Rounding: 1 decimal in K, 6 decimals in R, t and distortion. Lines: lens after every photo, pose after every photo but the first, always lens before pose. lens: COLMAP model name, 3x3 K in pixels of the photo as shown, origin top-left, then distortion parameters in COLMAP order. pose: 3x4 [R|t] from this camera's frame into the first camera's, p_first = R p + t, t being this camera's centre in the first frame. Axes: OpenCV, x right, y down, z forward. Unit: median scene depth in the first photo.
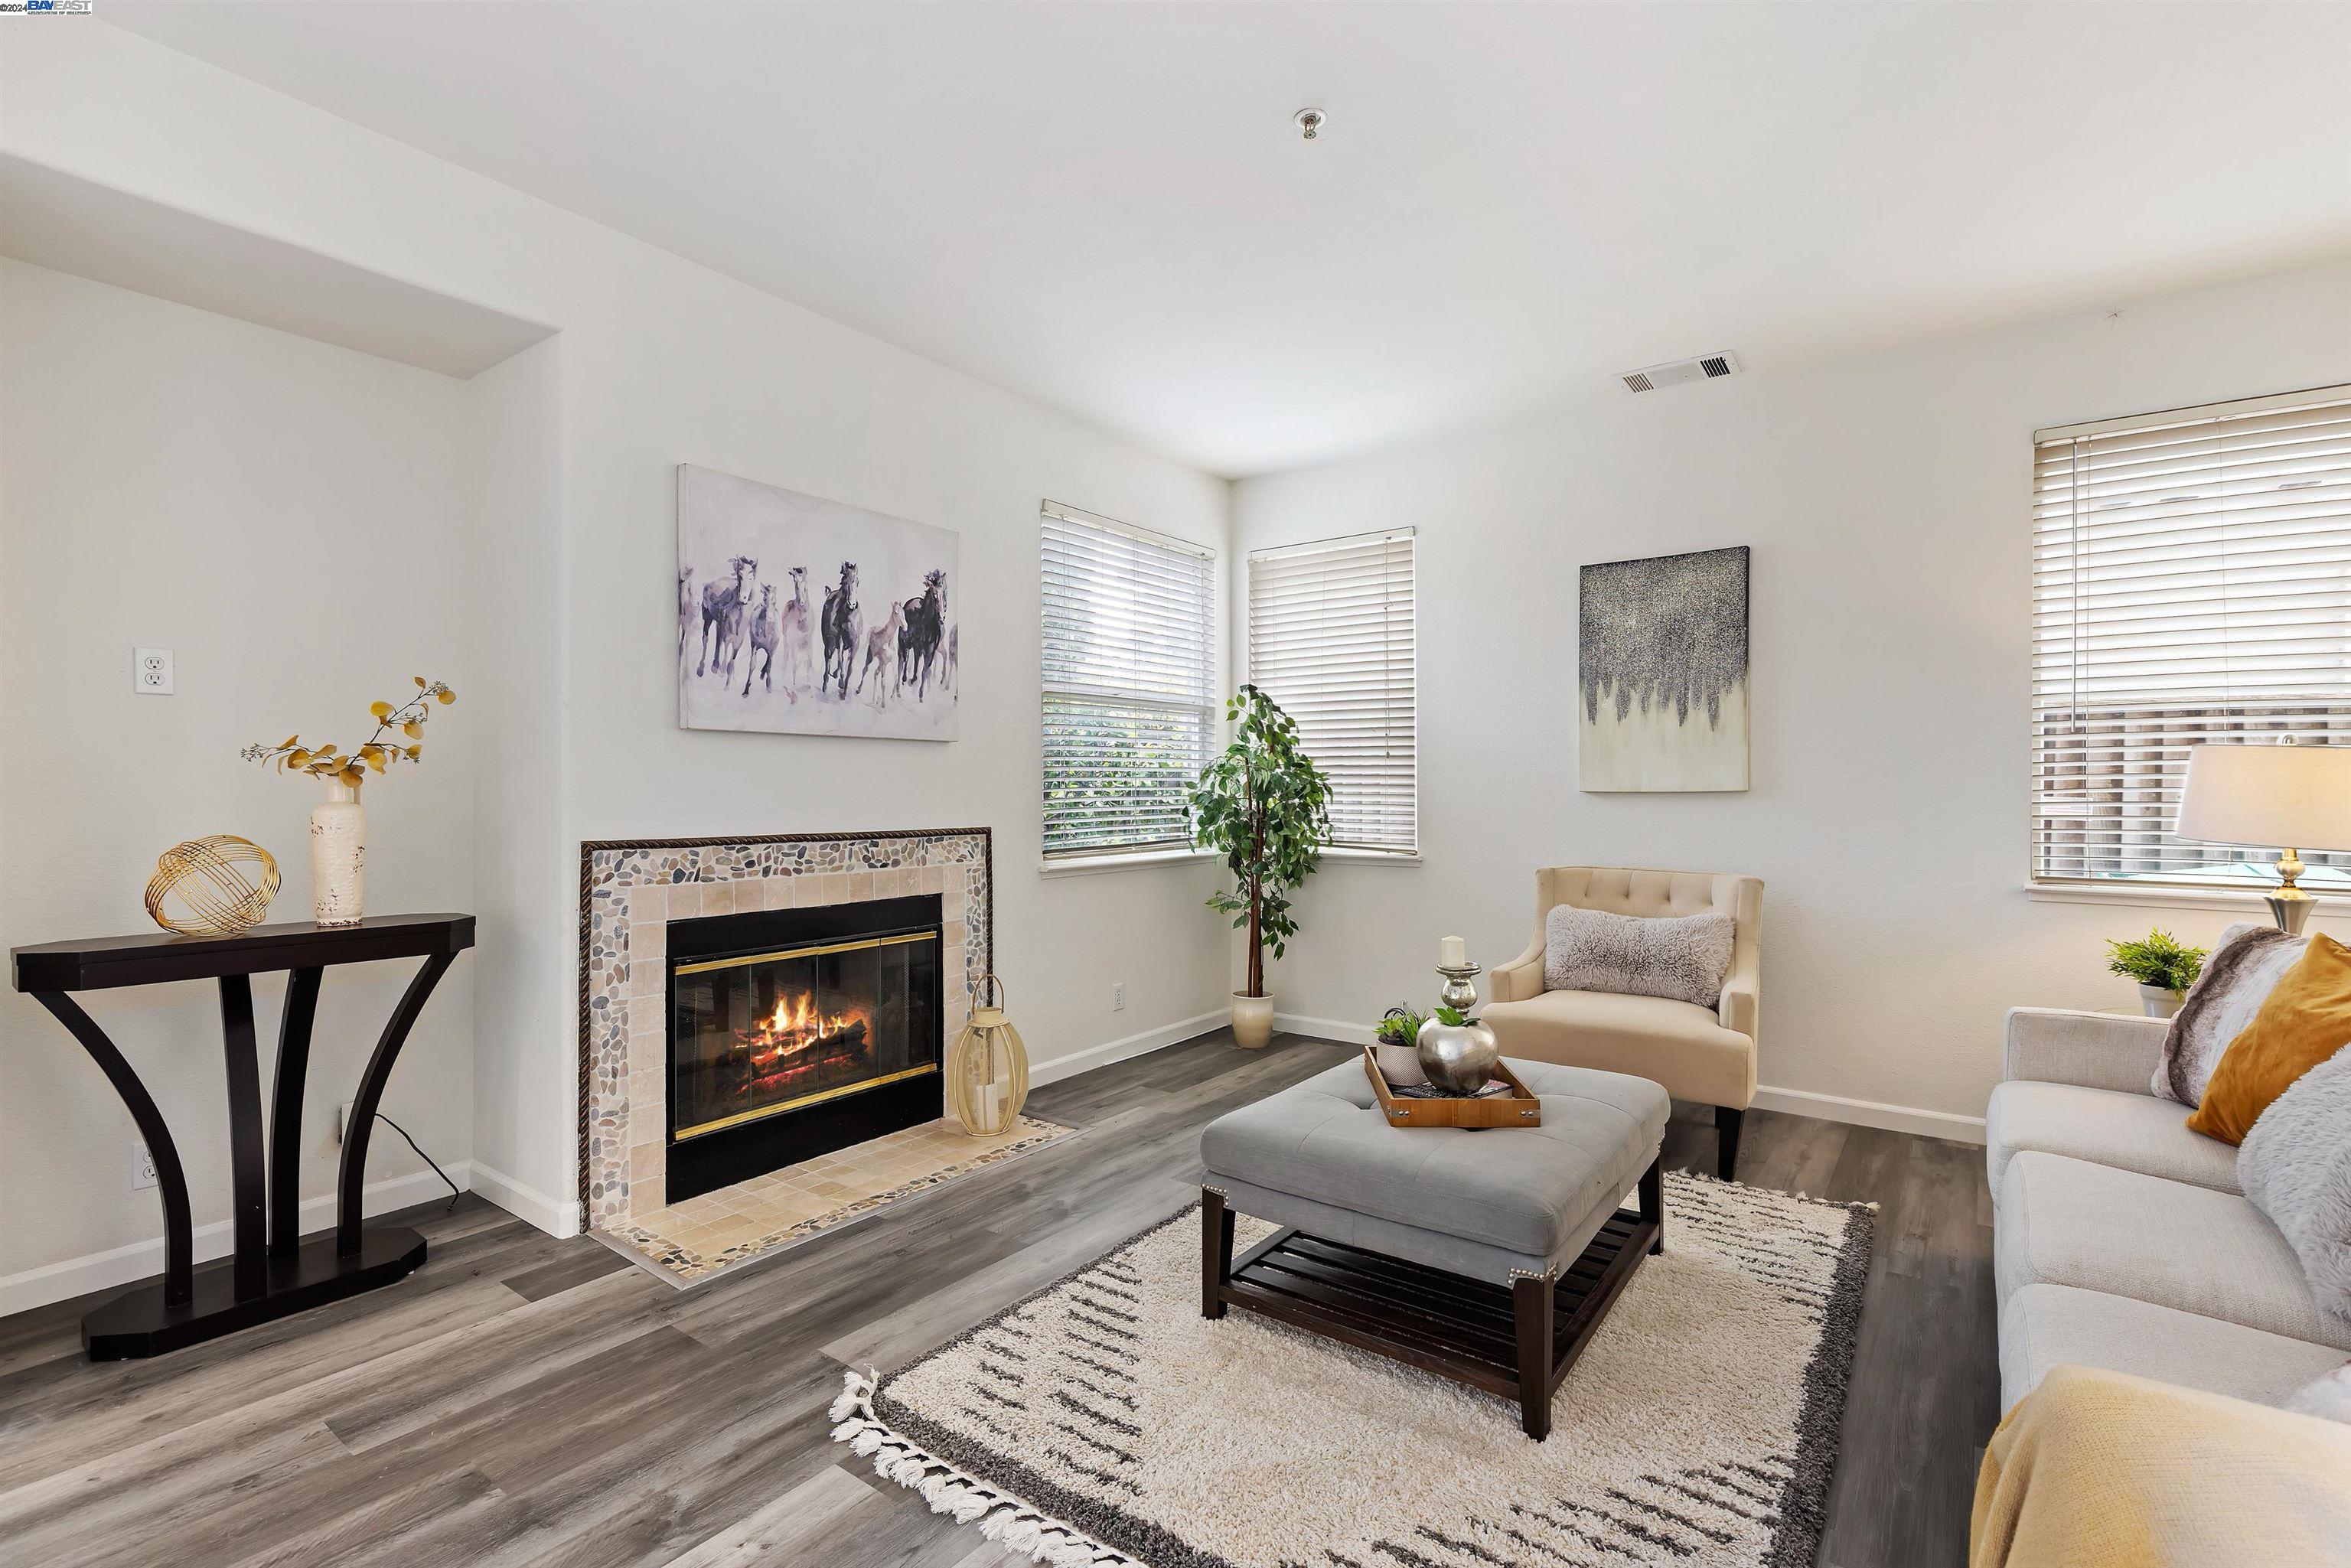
lens RADIAL K [[1049.2, 0, 1253.5], [0, 1049.2, 783.3], [0, 0, 1]] dist [0.013142, 0.000168]
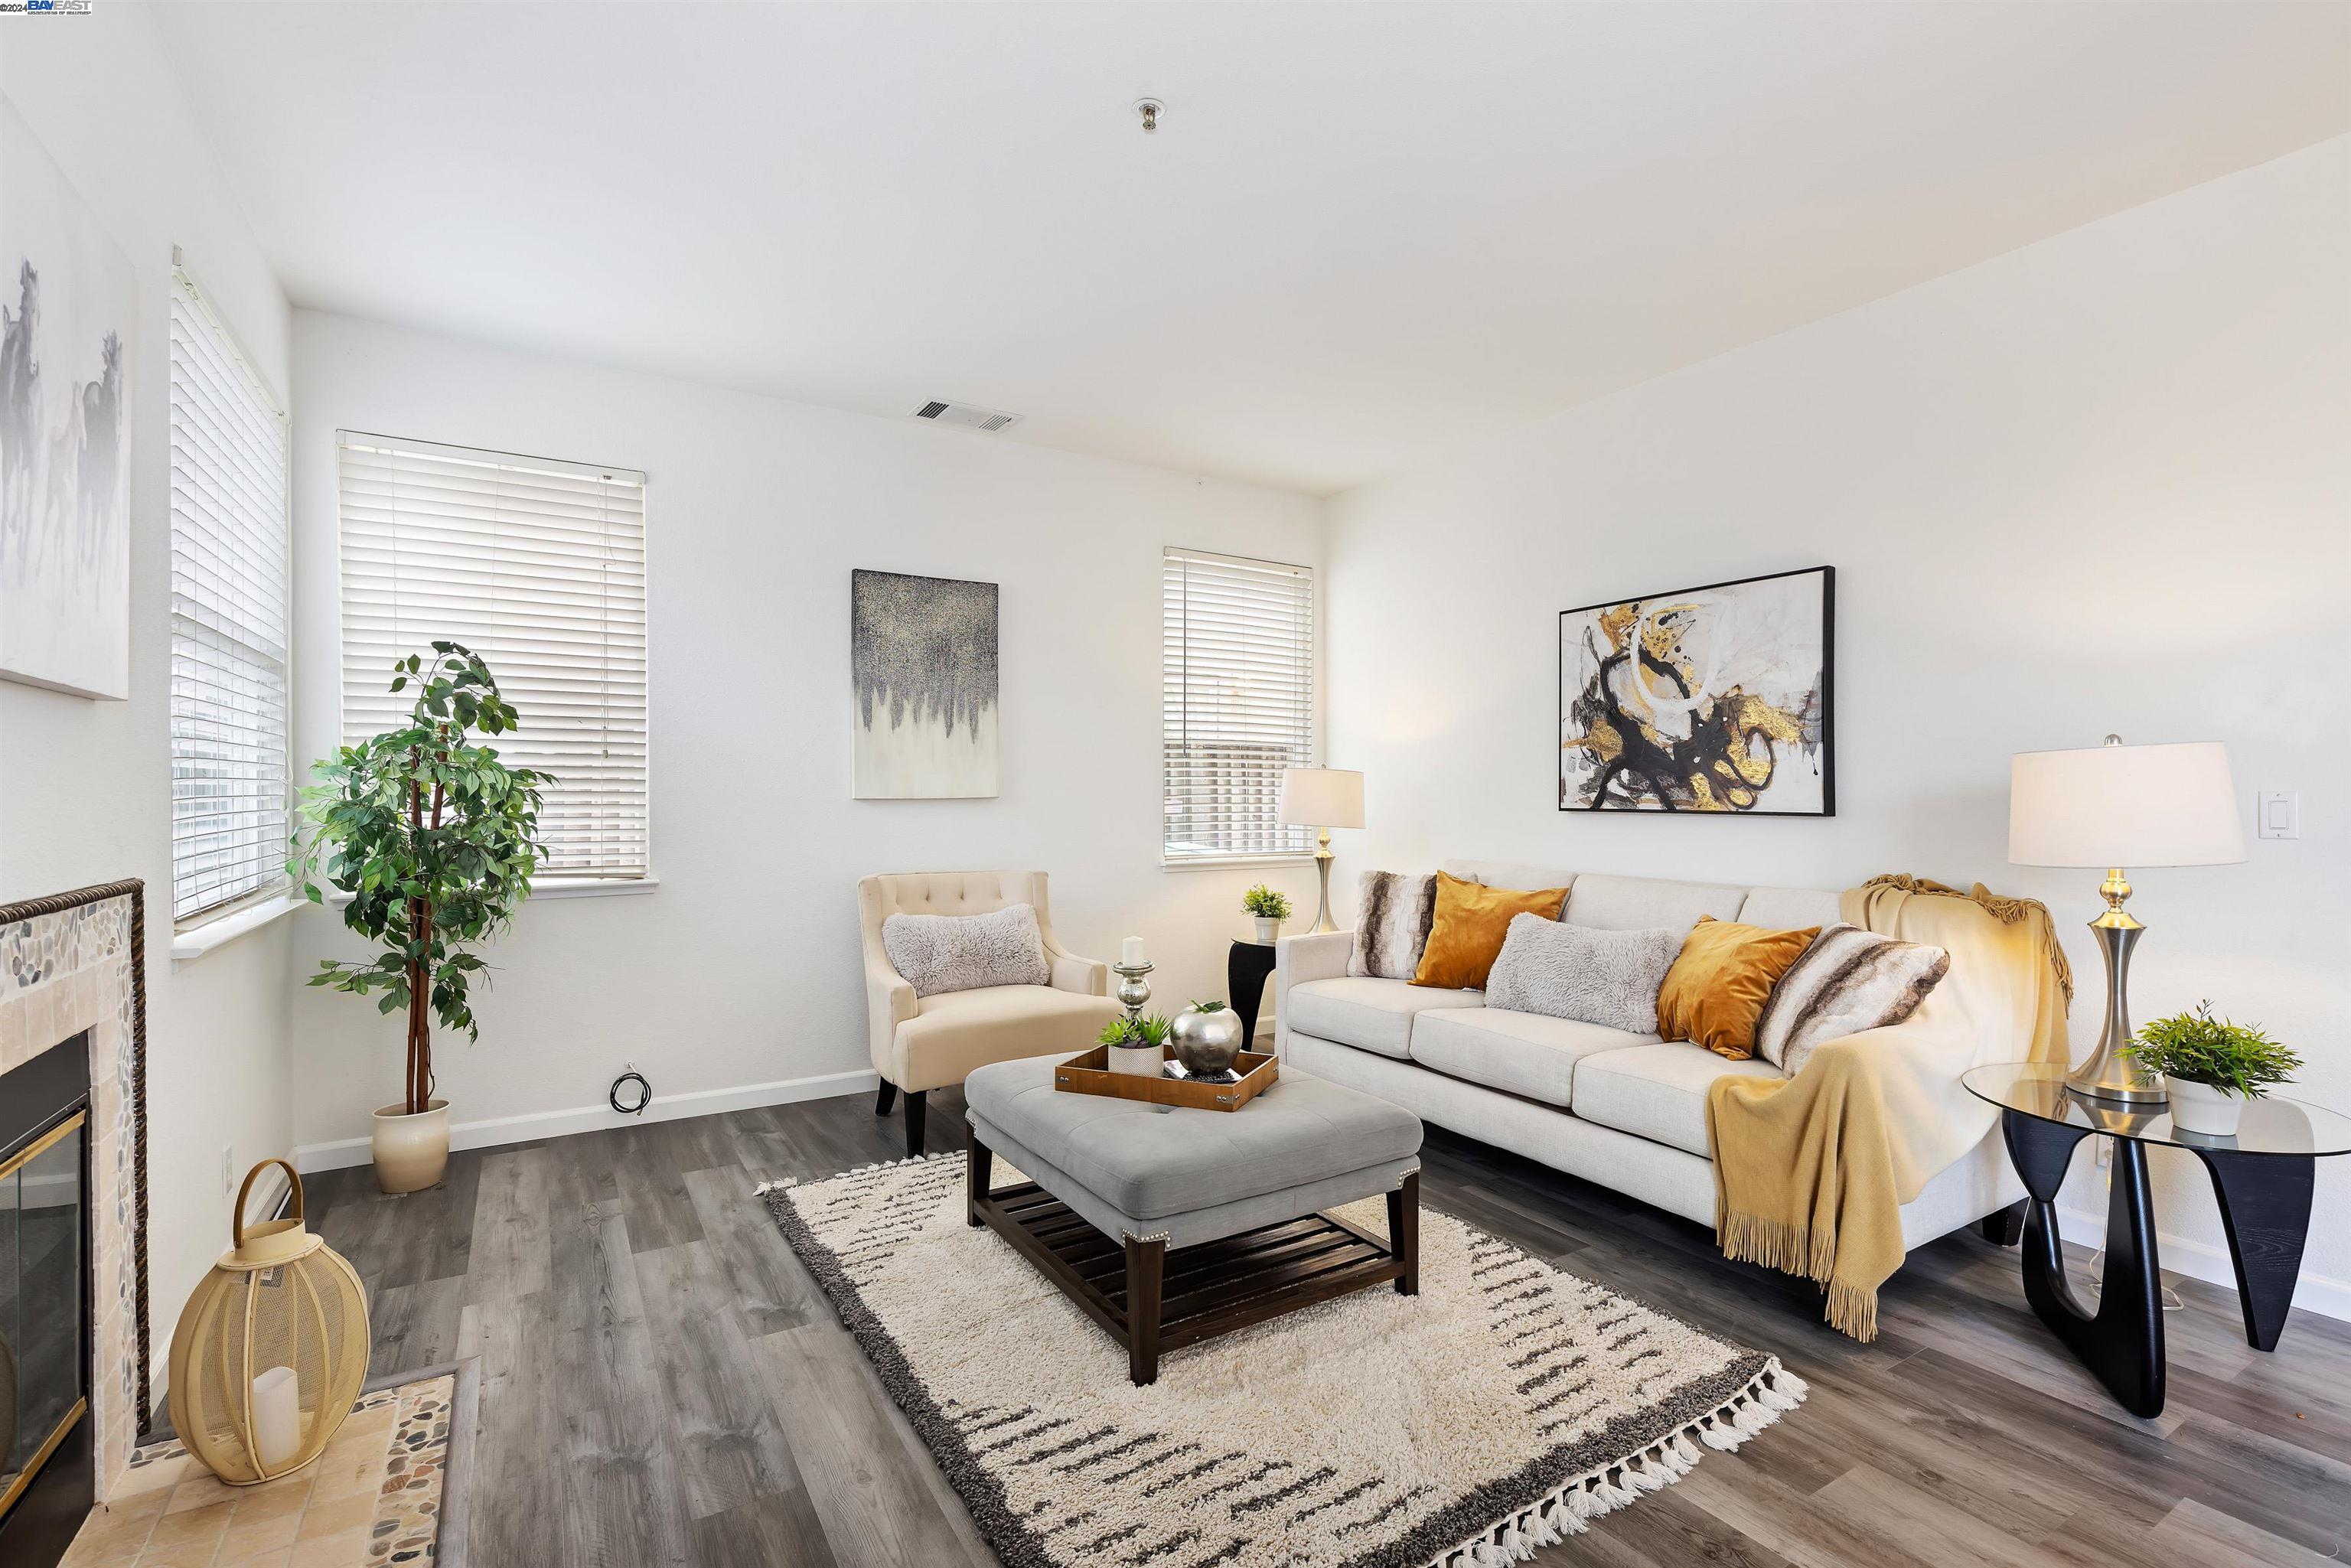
lens RADIAL K [[1053.7, 0, 1175.5], [0, 1053.7, 784.0], [0, 0, 1]] dist [-0.001352, 0.000171]
pose [[0.410038, 0.007389, 0.912038, -0.521054], [-0.002366, 0.999972, -0.007038, 0.000172], [-0.912065, 0.000728, 0.410044, 0.368167]]
